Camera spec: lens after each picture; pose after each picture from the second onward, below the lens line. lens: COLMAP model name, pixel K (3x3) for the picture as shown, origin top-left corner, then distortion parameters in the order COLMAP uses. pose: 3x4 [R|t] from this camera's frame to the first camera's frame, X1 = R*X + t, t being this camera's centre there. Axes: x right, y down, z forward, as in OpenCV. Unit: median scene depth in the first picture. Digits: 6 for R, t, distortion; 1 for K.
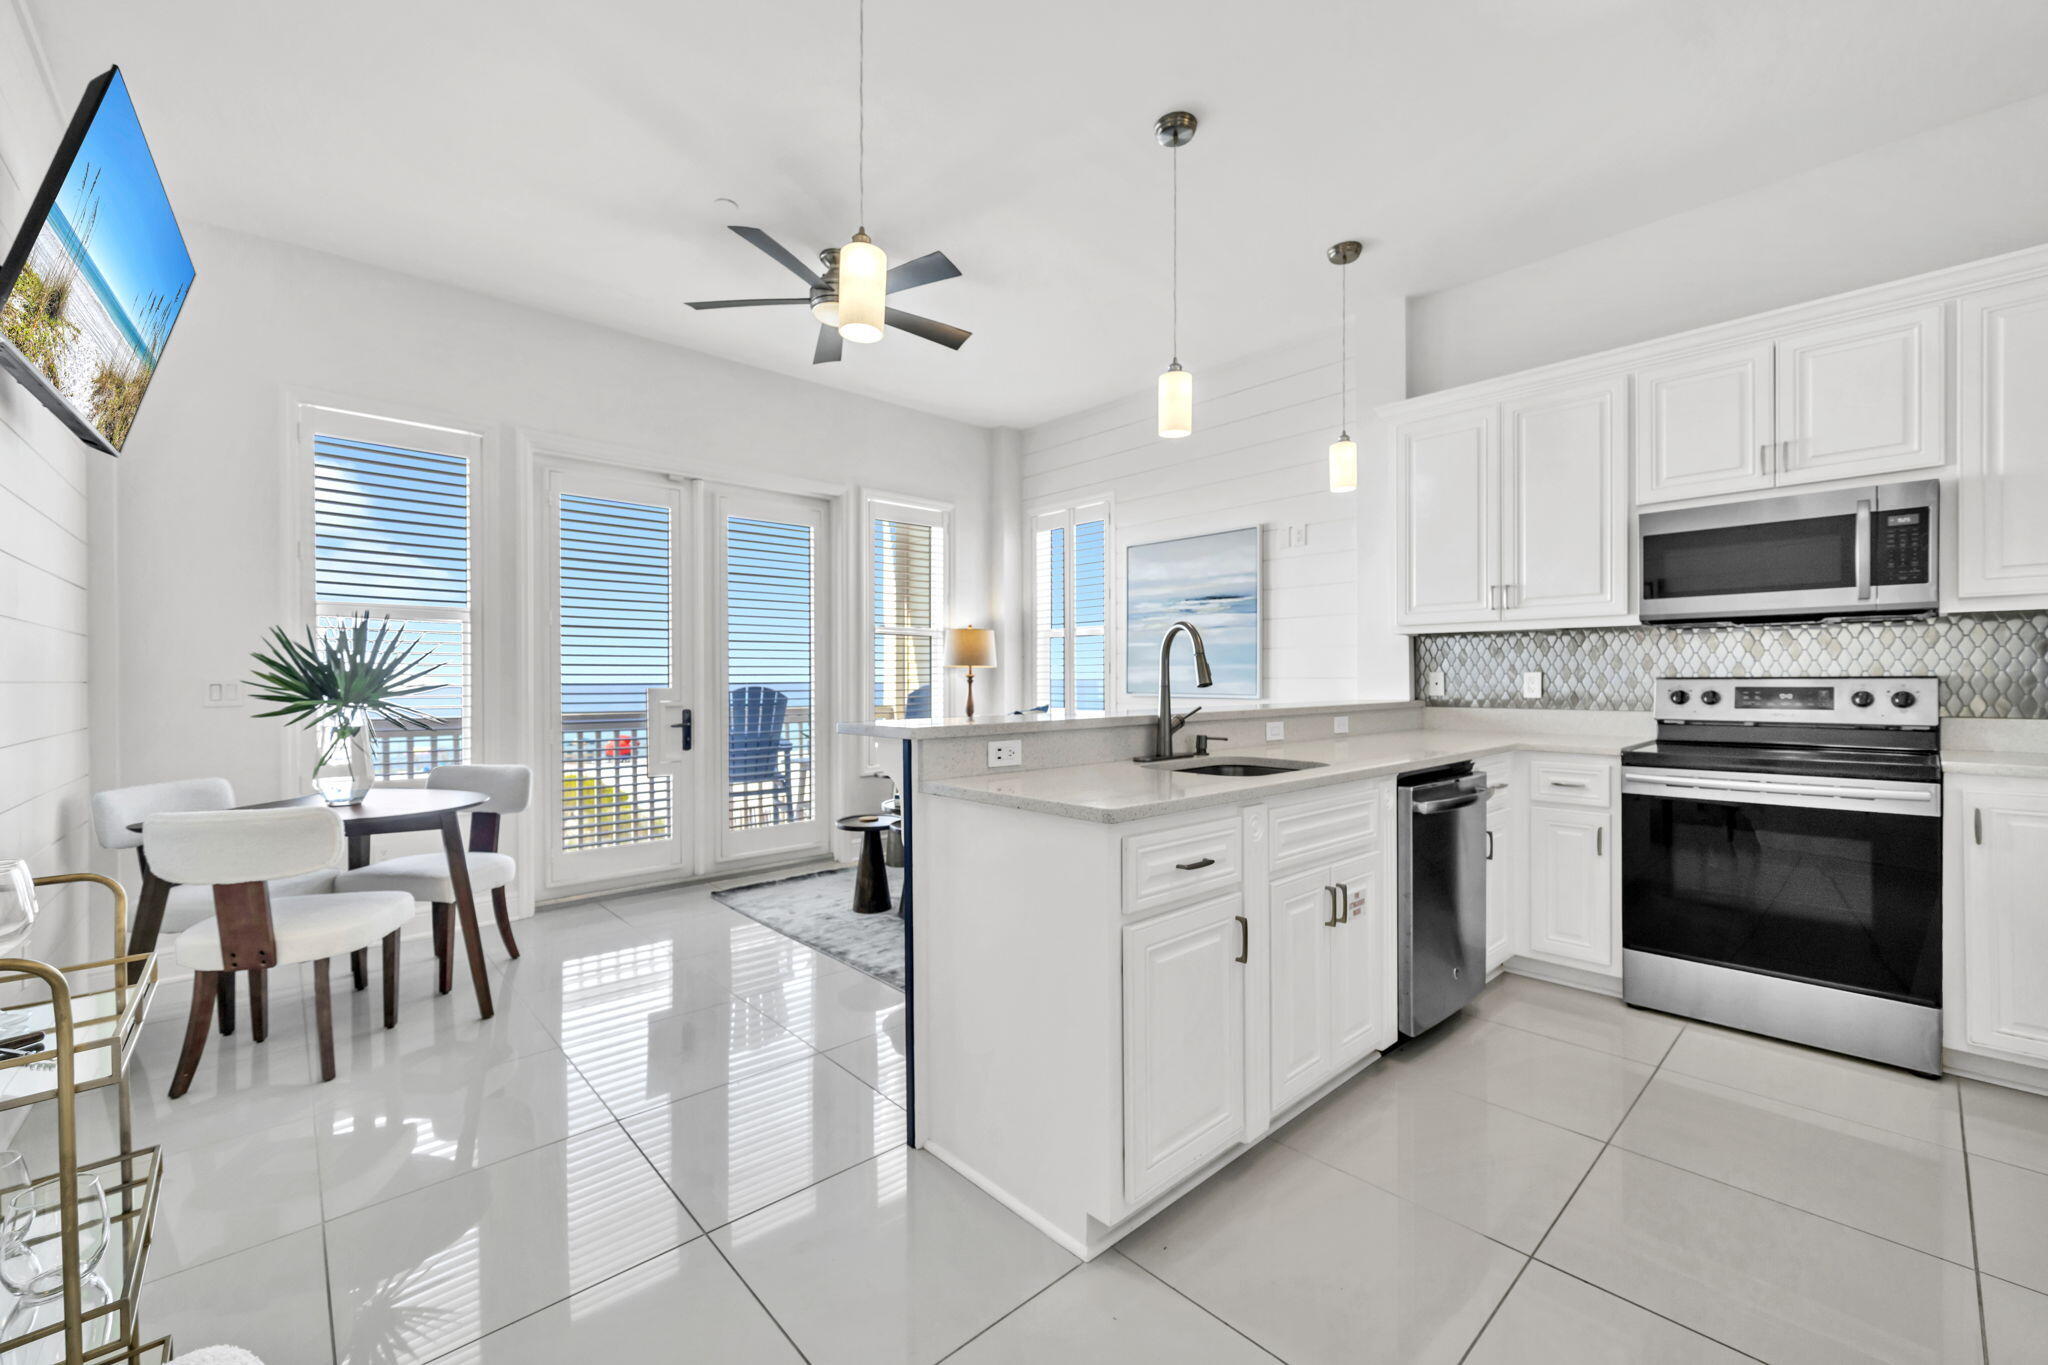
lens RADIAL K [[821.4, 0, 1011.4], [0, 821.4, 682.2], [0, 0, 1]] dist [0.000421, 0.000097]
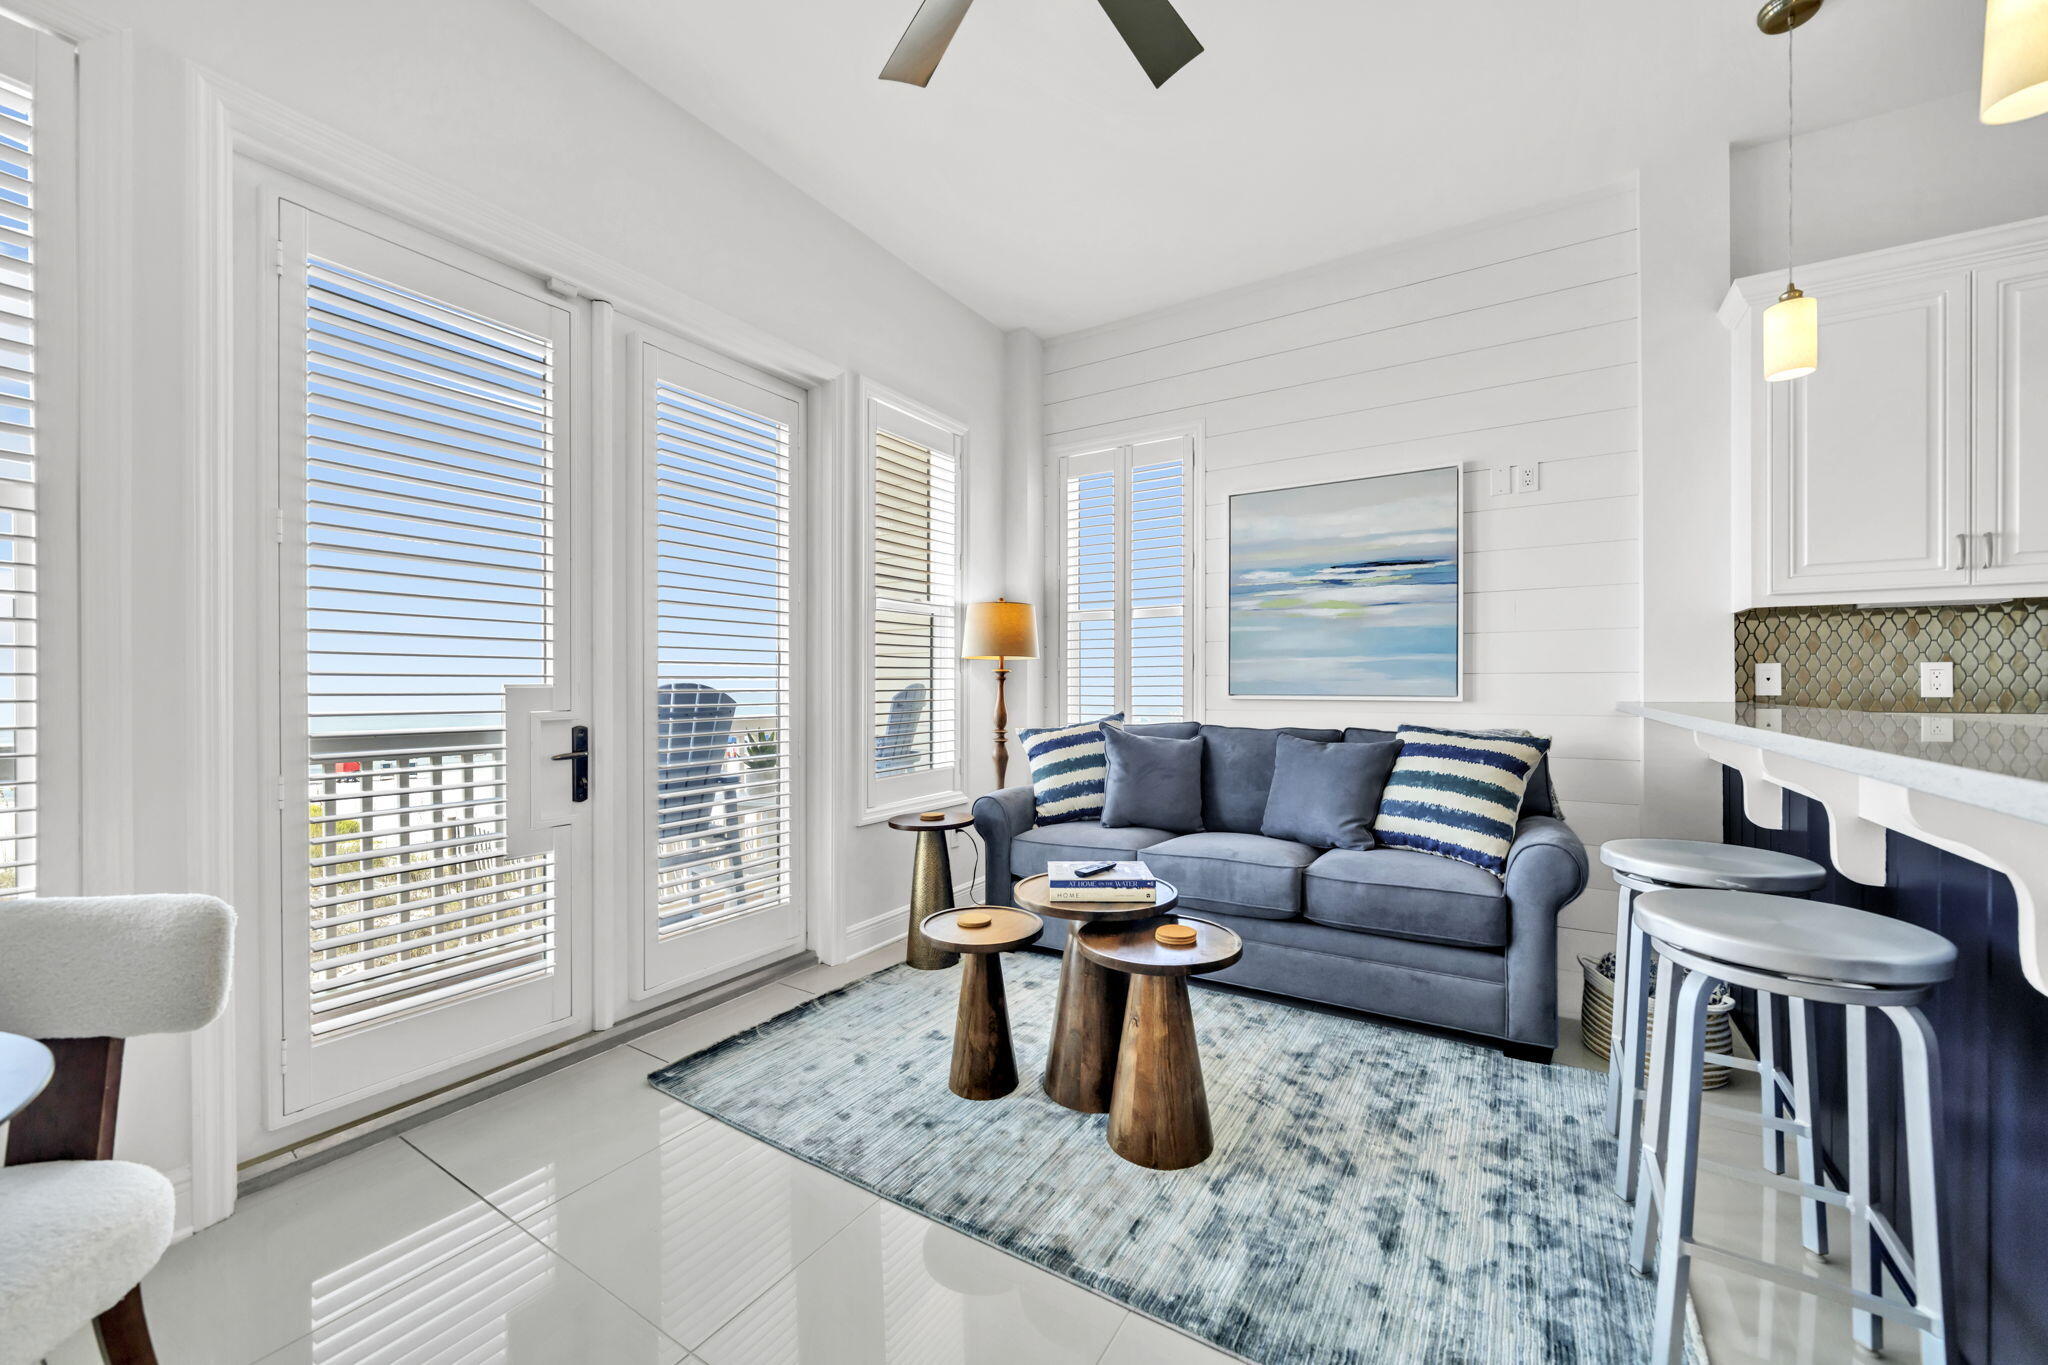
lens RADIAL K [[791.5, 0, 1026.6], [0, 791.5, 689.5], [0, 0, 1]] dist [-0.002672, 0.000149]
pose [[0.963319, 0.000202, 0.268359, -0.320783], [-0.000212, 1.000000, 0.000009, 0.011782], [-0.268359, -0.000066, 0.963319, 0.537081]]
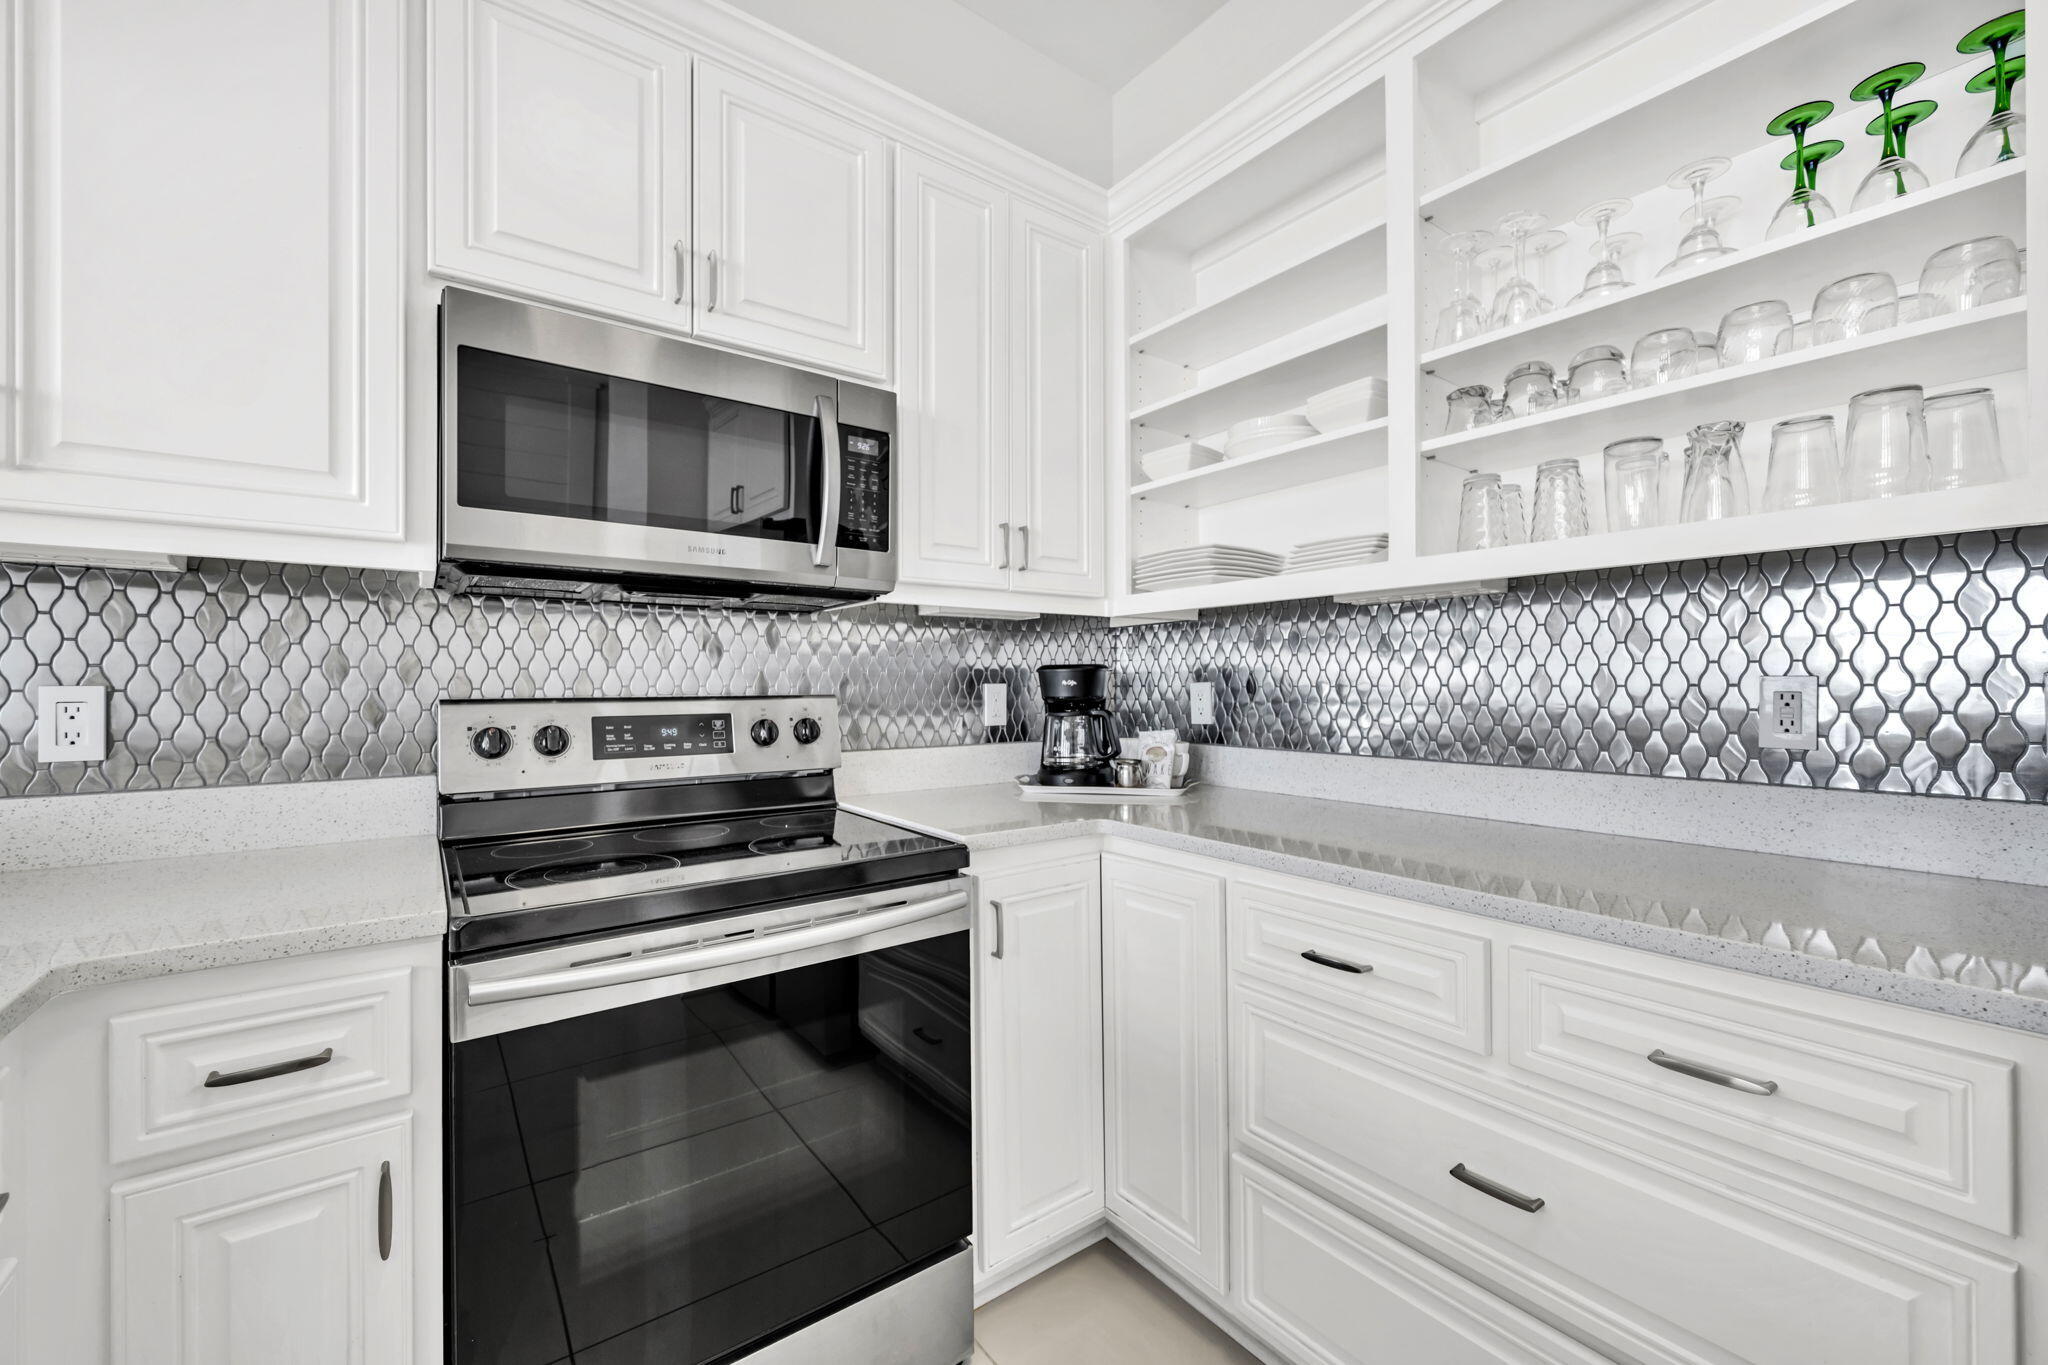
lens RADIAL K [[821.4, 0, 1013.5], [0, 821.4, 684.1], [0, 0, 1]] dist [0.000421, 0.000097]
pose [[0.104653, 0.003874, 0.994501, 0.331117], [0.004403, 0.999981, -0.004359, -0.009685], [-0.994499, 0.004835, 0.104634, 0.567609]]
